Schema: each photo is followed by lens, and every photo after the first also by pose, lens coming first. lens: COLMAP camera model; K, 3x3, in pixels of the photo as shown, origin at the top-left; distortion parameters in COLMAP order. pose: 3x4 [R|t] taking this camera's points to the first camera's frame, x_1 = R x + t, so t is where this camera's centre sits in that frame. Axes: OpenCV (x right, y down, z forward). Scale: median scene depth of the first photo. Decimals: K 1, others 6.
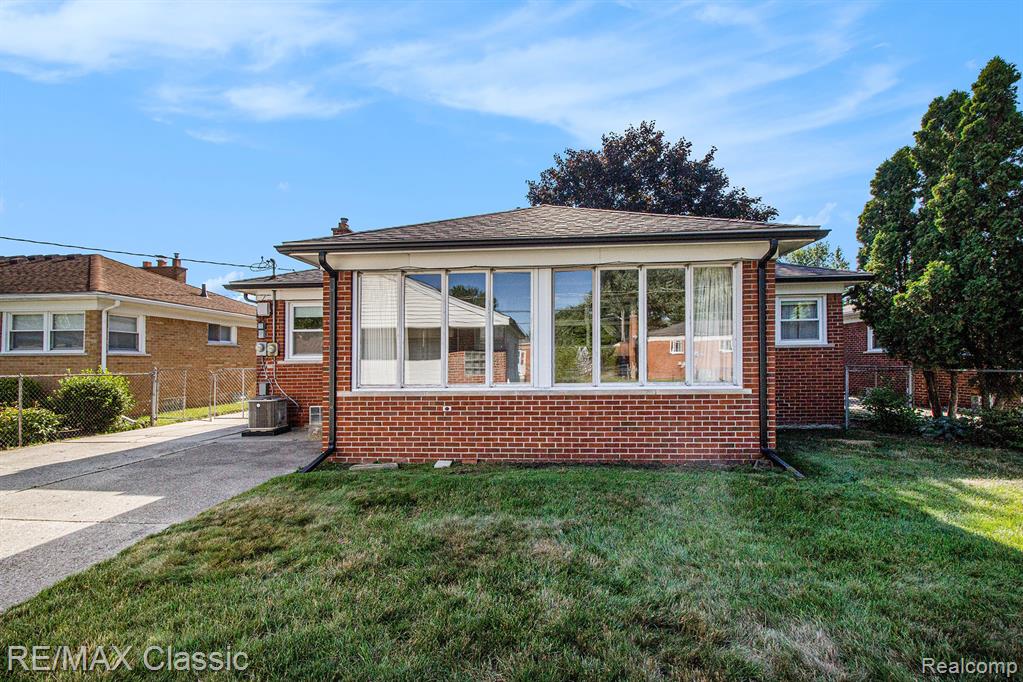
lens RADIAL K [[486.0, 0, 520.4], [0, 486.0, 363.4], [0, 0, 1]] dist [-0.000372, -0.000129]
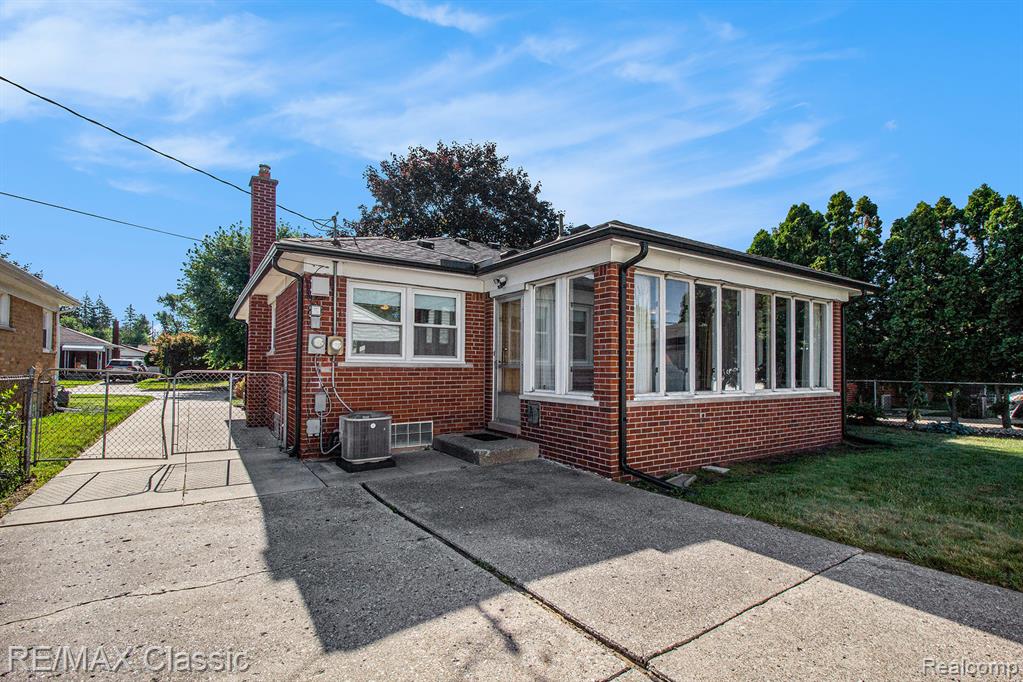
lens RADIAL K [[486.0, 0, 520.4], [0, 486.0, 363.4], [0, 0, 1]] dist [-0.000372, -0.000129]
pose [[0.794324, 0.025549, 0.606957, -0.849771], [-0.013928, 0.999619, -0.023850, 0.011409], [-0.607335, 0.010490, 0.794377, 0.337620]]
